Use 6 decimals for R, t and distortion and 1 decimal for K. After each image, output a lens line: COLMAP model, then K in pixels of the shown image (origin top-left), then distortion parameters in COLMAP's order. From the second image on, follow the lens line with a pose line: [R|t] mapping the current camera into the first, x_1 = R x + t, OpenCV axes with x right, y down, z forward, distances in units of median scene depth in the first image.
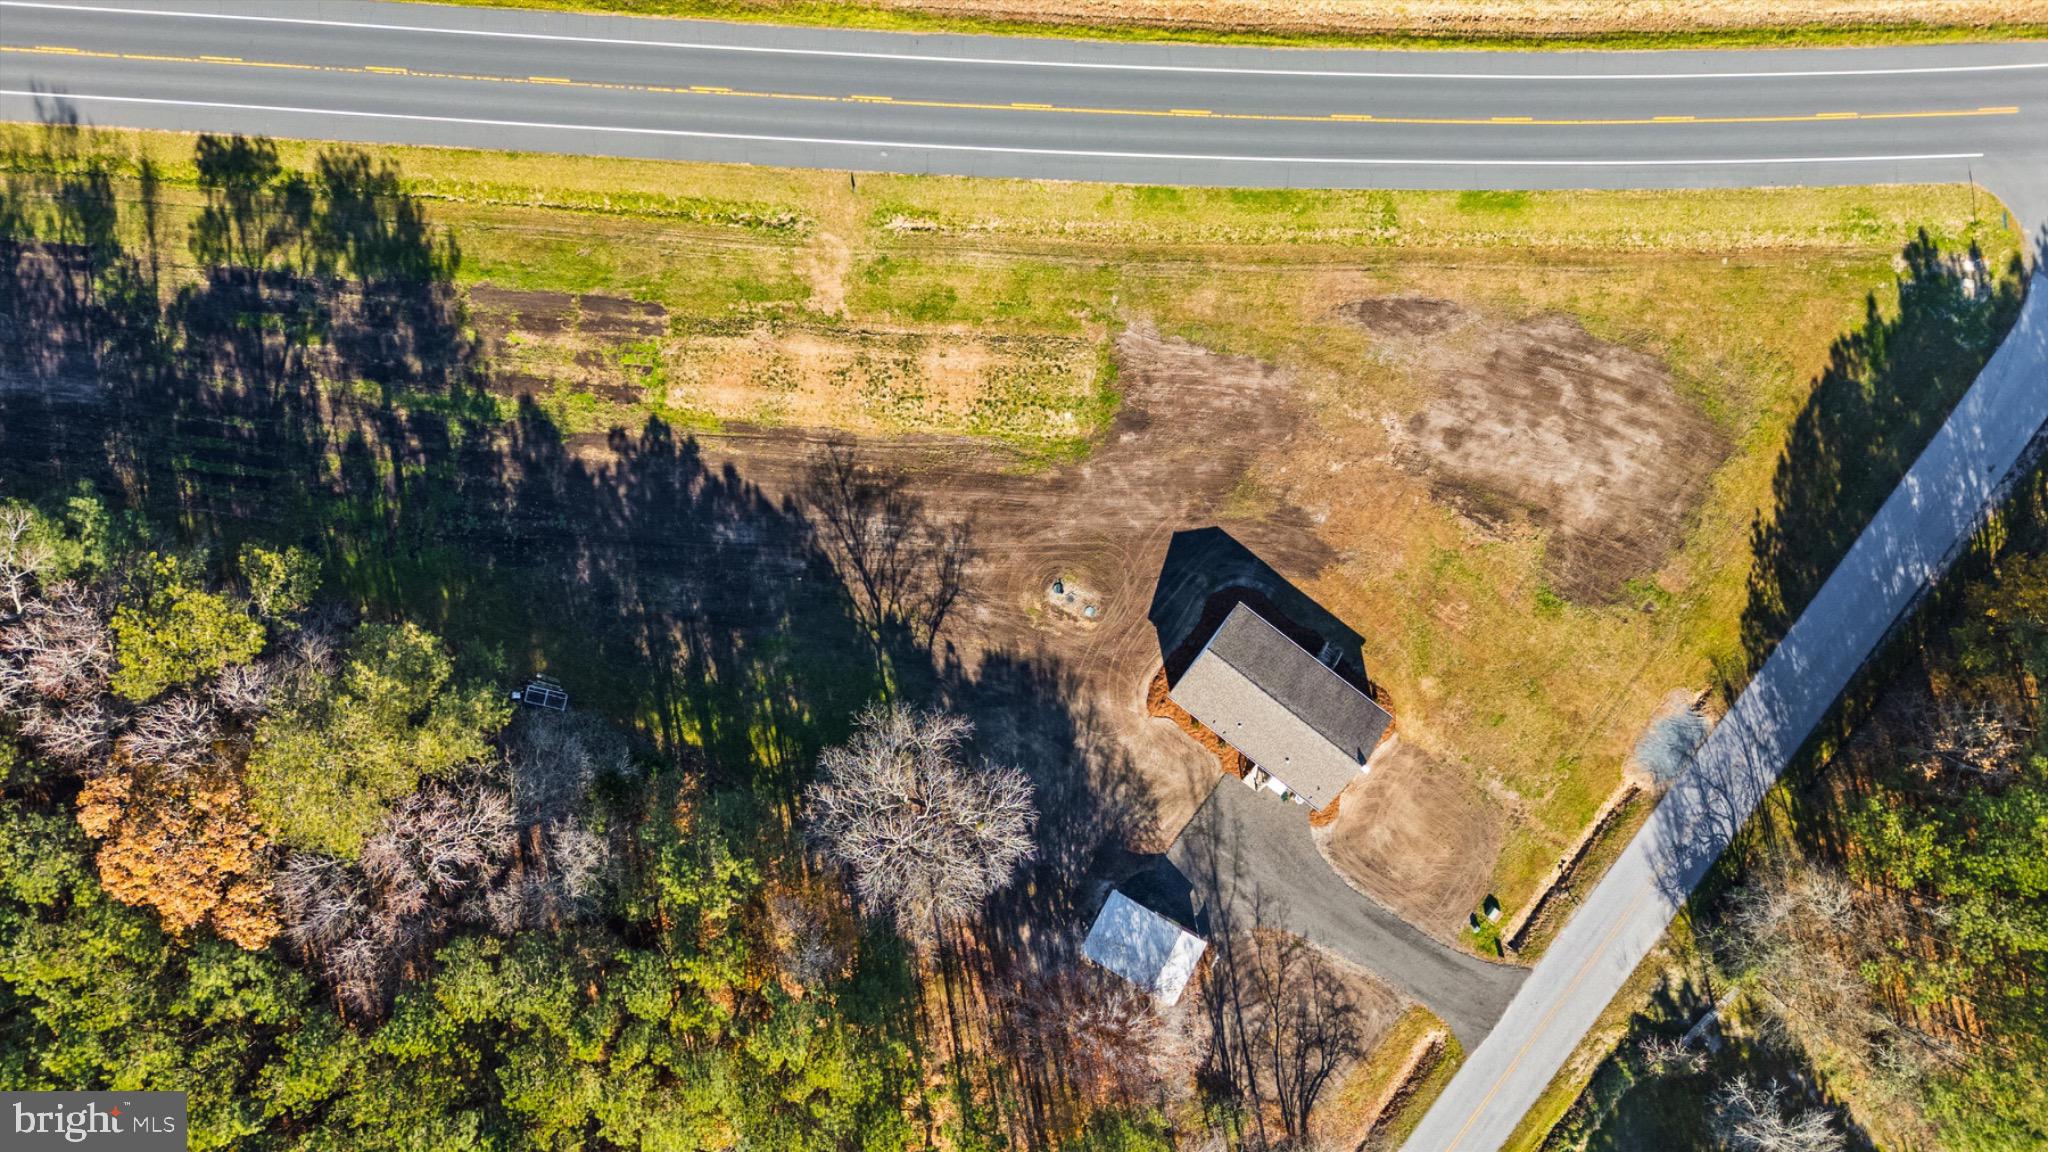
lens RADIAL K [[1474.5, 0, 1024.0], [0, 1474.5, 576.0], [0, 0, 1]] dist [0.084401, -0.099443]
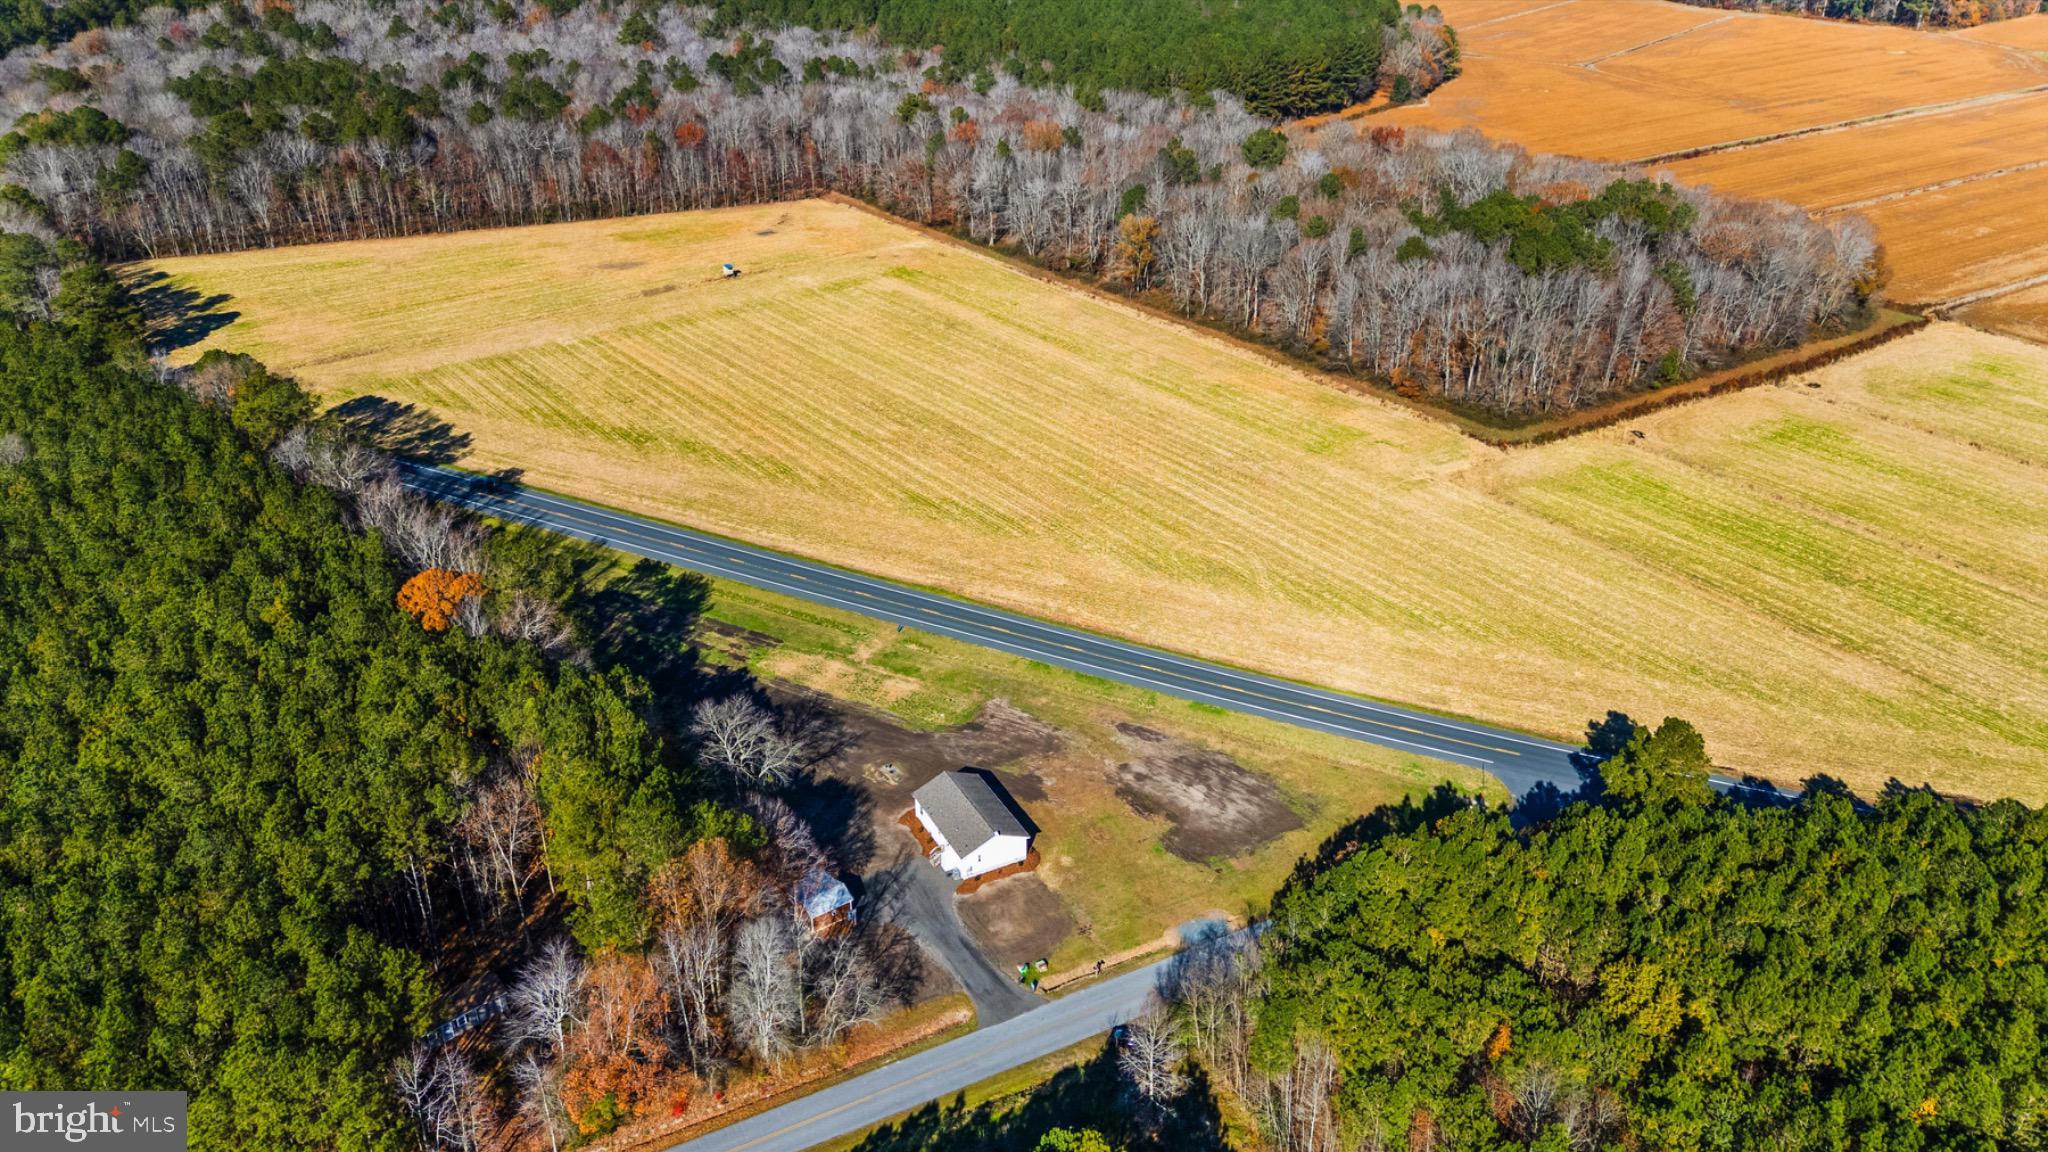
lens RADIAL K [[1474.5, 0, 1024.0], [0, 1474.5, 576.0], [0, 0, 1]] dist [0.084401, -0.099443]
pose [[0.904648, 0.198051, -0.377343, 0.749928], [-0.426003, 0.444227, -0.788152, 1.164172], [0.011531, 0.873750, 0.486239, -0.001637]]
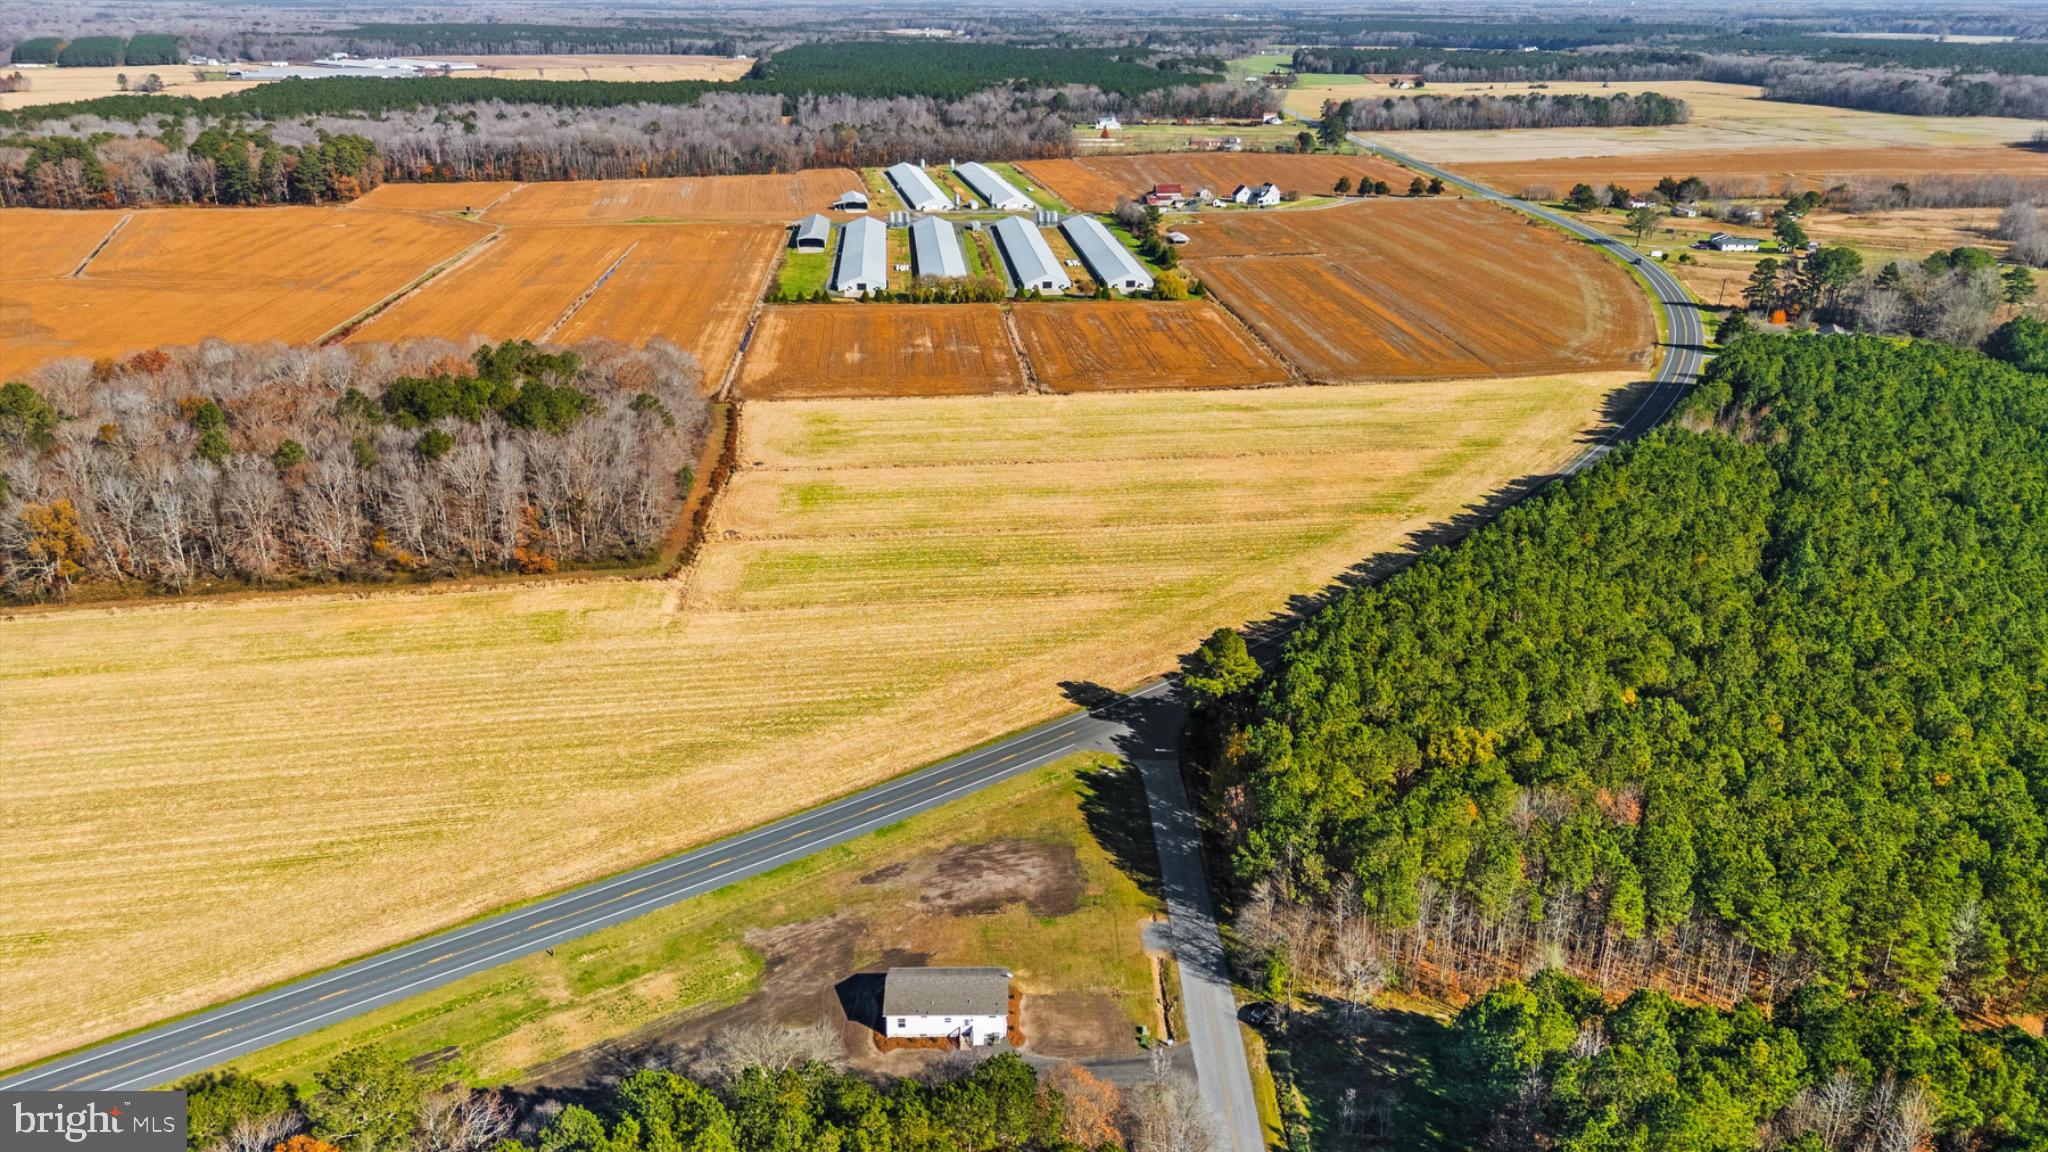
lens RADIAL K [[1474.5, 0, 1024.0], [0, 1474.5, 576.0], [0, 0, 1]] dist [0.084401, -0.099443]
pose [[0.791985, -0.221765, 0.568841, -0.535885], [0.610352, 0.310760, -0.728628, 1.099972], [-0.015189, 0.924256, 0.381472, -0.001956]]
